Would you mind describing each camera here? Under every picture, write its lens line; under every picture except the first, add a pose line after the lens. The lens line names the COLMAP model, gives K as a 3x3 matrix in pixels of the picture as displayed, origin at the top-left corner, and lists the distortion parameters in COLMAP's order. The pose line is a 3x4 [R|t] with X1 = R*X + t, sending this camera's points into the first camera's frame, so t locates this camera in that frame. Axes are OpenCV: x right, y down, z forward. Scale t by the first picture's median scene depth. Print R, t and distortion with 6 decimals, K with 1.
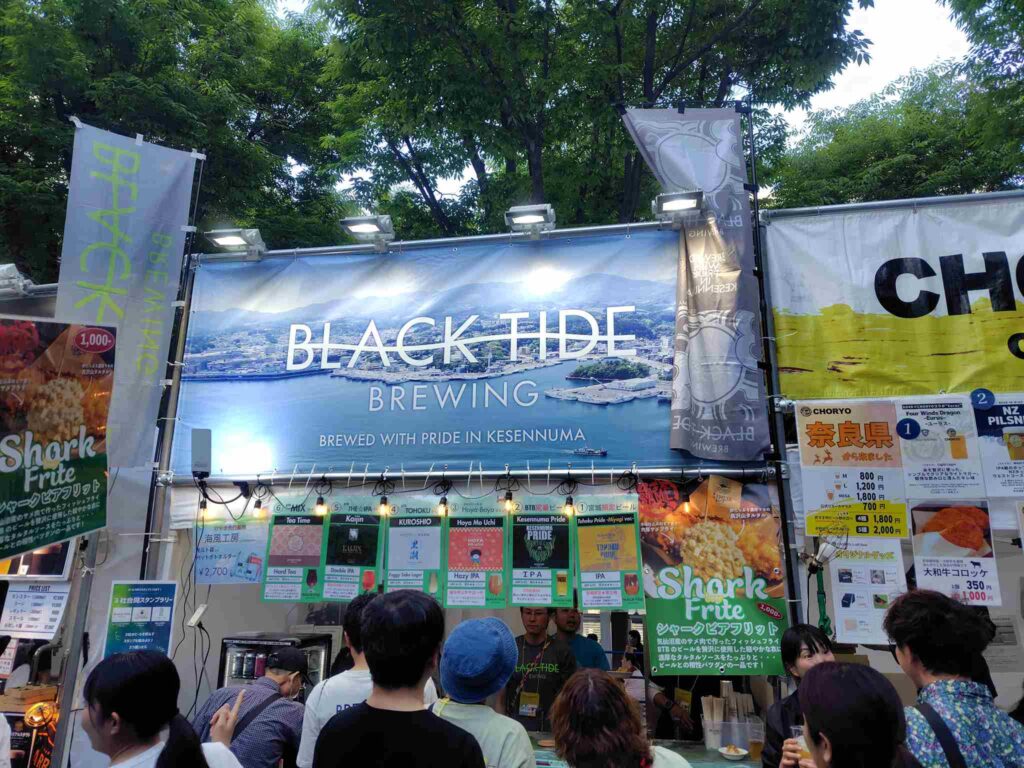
lens RADIAL K [[687.7, 0, 510.7], [0, 687.7, 375.4], [0, 0, 1]] dist [0.027904, -0.014243]
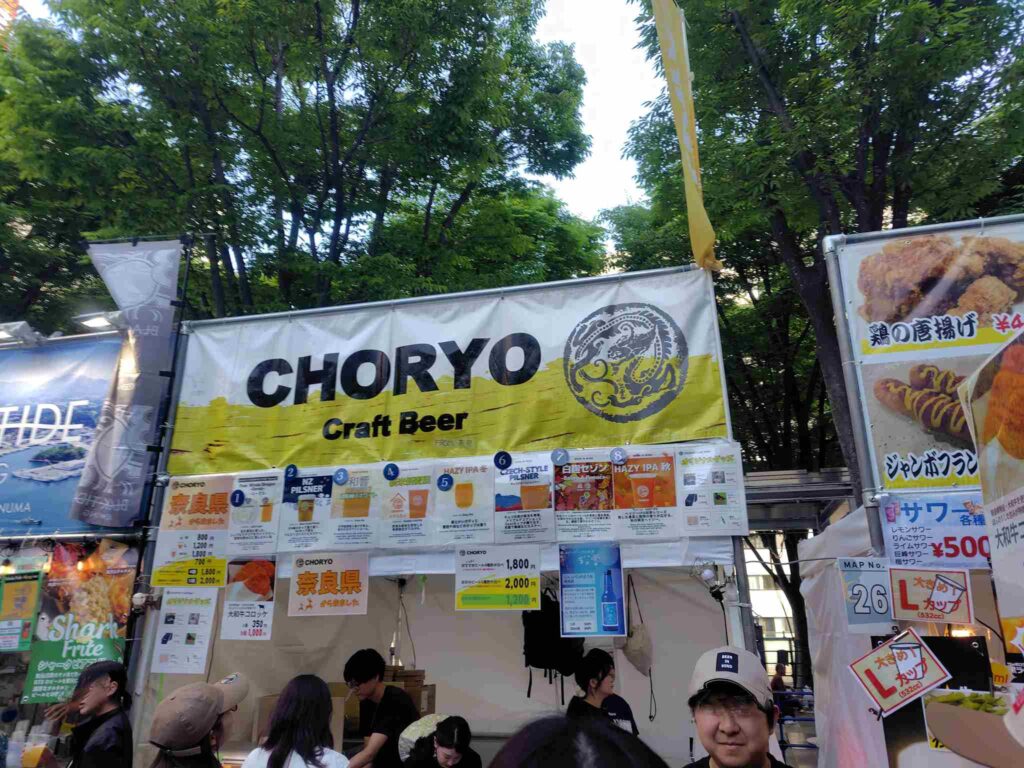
lens RADIAL K [[687.7, 0, 514.8], [0, 687.7, 392.4], [0, 0, 1]] dist [0.027904, -0.014243]
pose [[0.998712, -0.025564, -0.043821, 1.102720], [0.023103, 0.998176, -0.055774, -0.031374], [0.045167, 0.054690, 0.997481, -0.225580]]
